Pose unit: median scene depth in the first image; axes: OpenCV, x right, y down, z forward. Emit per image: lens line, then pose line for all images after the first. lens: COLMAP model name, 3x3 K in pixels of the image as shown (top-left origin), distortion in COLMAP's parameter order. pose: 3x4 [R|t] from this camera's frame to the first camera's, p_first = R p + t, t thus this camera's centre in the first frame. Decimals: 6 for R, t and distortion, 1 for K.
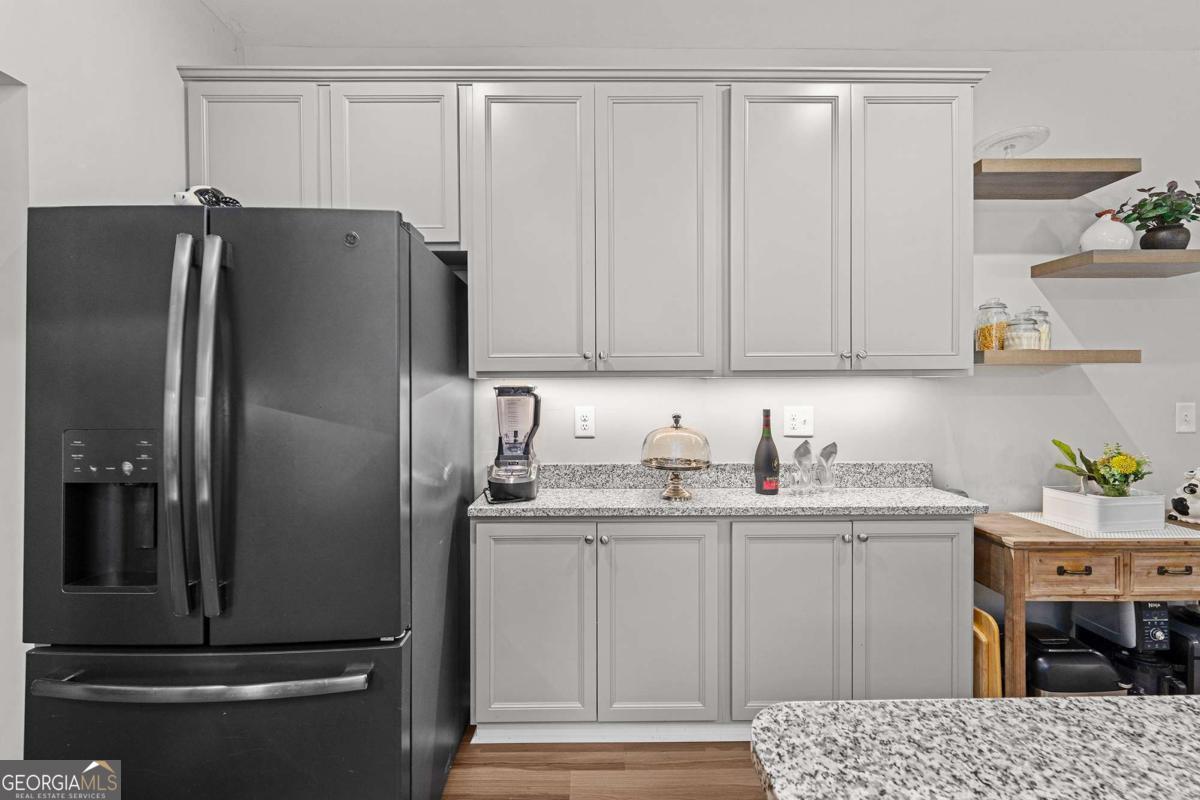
lens RADIAL K [[485.2, 0, 596.4], [0, 485.2, 393.8], [0, 0, 1]] dist [-0.000797, -0.000336]
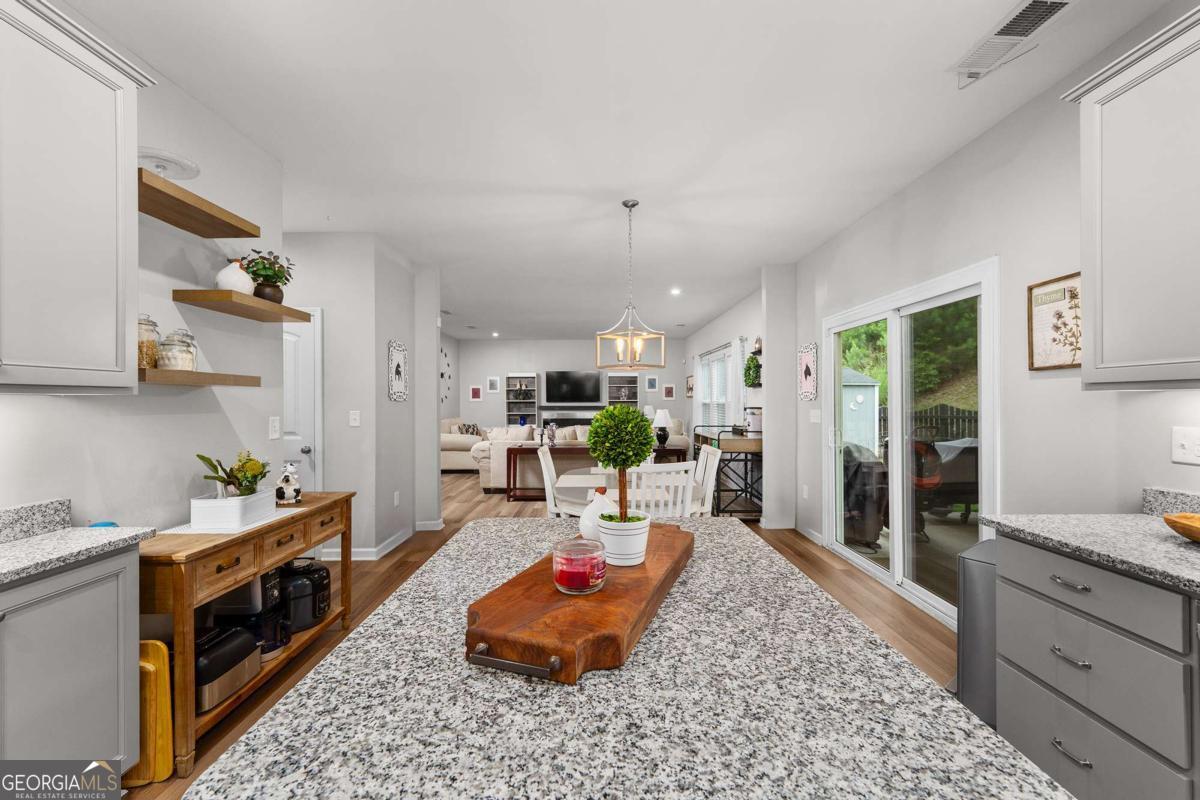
lens RADIAL K [[485.2, 0, 600.1], [0, 485.2, 408.9], [0, 0, 1]] dist [-0.000797, -0.000336]
pose [[0.006430, -0.011164, 0.999917, -0.154674], [0.018302, 0.999772, 0.011044, -0.003155], [-0.999812, 0.018229, 0.006633, 0.098334]]
